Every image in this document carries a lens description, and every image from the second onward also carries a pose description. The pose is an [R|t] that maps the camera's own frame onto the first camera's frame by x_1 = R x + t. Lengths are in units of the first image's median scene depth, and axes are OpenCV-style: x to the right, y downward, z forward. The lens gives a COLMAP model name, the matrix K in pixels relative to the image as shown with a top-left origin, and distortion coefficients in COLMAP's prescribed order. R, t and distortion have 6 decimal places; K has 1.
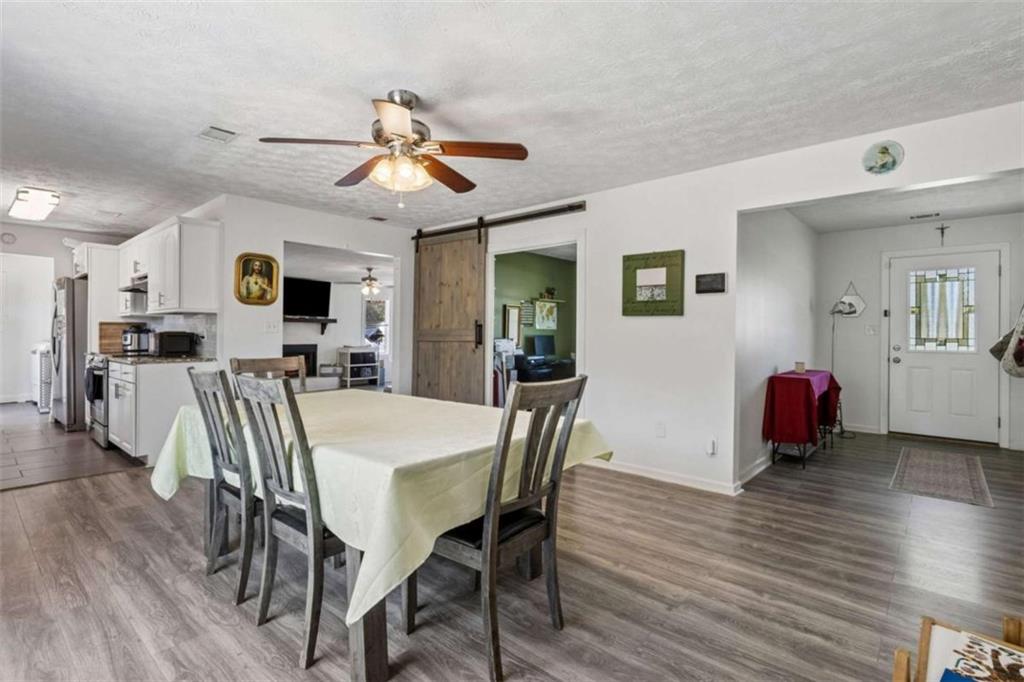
lens RADIAL K [[489.5, 0, 509.2], [0, 489.5, 329.0], [0, 0, 1]] dist [-0.003144, 0.001430]
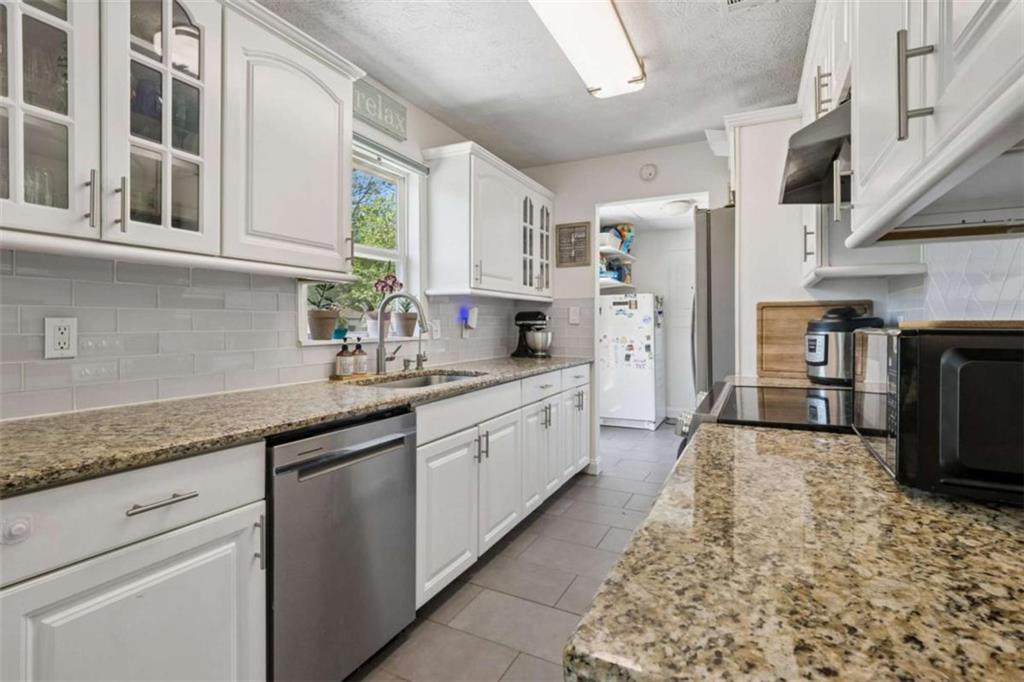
lens RADIAL K [[489.5, 0, 509.2], [0, 489.5, 329.0], [0, 0, 1]] dist [-0.003144, 0.001430]
pose [[0.252599, 0.001504, -0.967570, -0.572803], [0.007717, 0.999964, 0.003569, 0.005299], [0.967540, -0.008368, 0.252578, 0.806026]]
